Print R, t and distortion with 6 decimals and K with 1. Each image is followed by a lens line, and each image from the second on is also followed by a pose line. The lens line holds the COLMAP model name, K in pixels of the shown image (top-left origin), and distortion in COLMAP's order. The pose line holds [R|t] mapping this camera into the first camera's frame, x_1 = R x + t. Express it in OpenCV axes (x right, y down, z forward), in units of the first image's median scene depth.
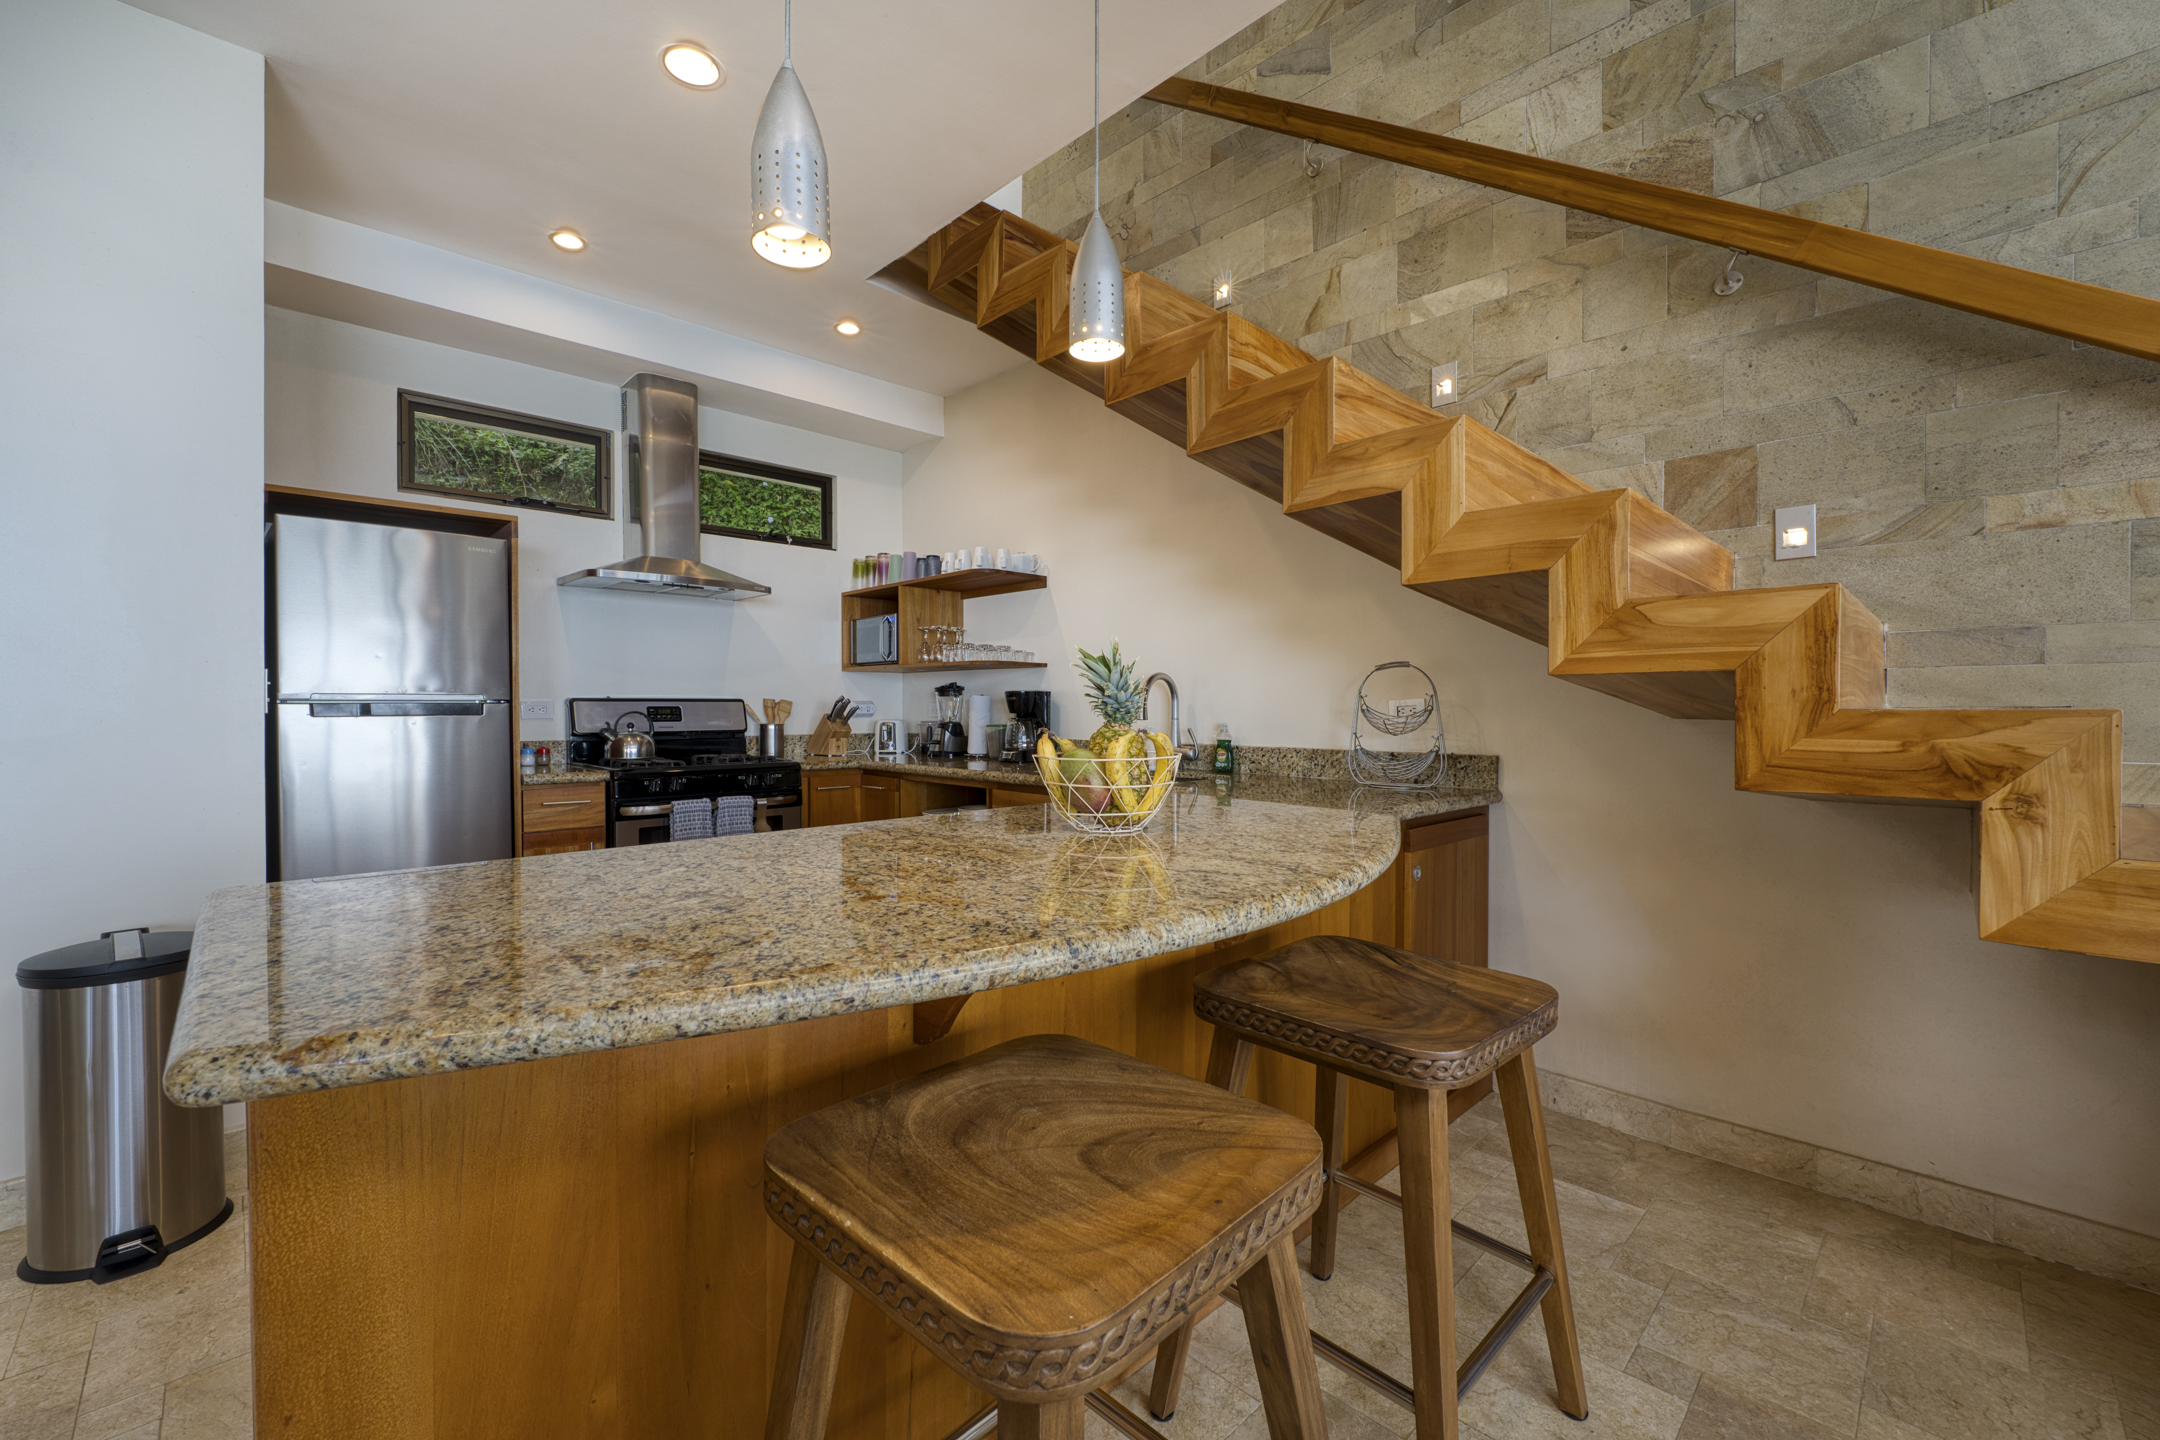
lens RADIAL K [[868.8, 0, 1080.0], [0, 868.8, 720.0], [0, 0, 1]] dist [-0.011576, 0.000308]
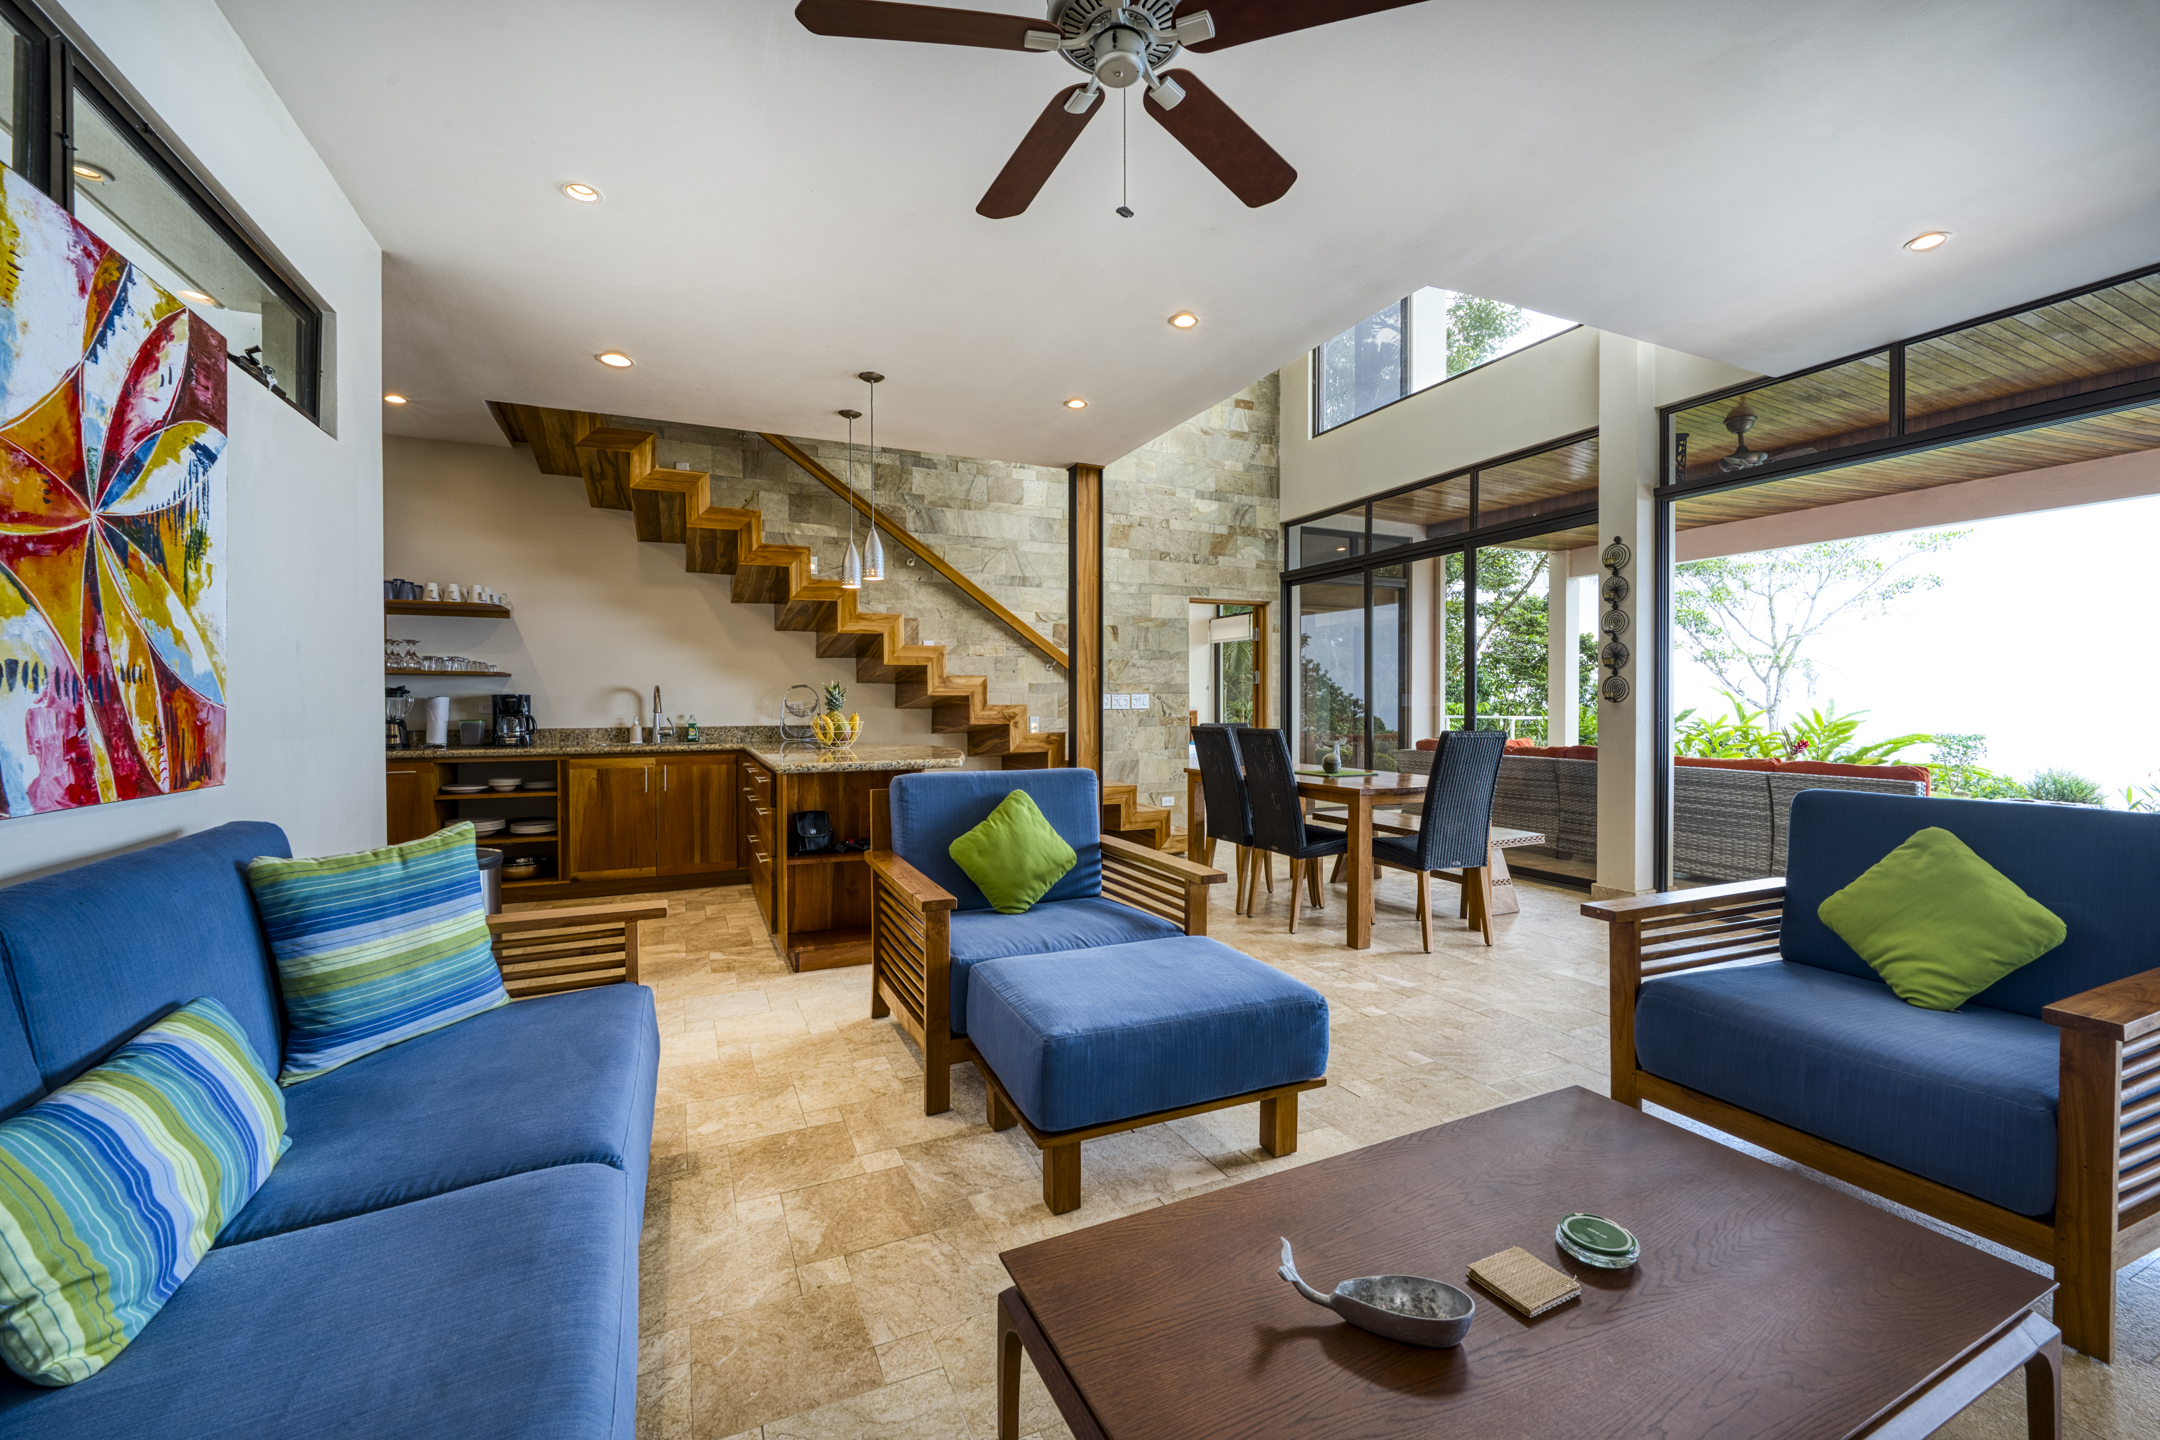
lens RADIAL K [[868.8, 0, 1080.0], [0, 868.8, 720.0], [0, 0, 1]] dist [-0.011576, 0.000308]
pose [[0.335556, -0.019251, 0.941823, -1.936112], [0.016622, 0.999757, 0.014513, 0.004862], [-0.941874, 0.010785, 0.335794, -0.569649]]
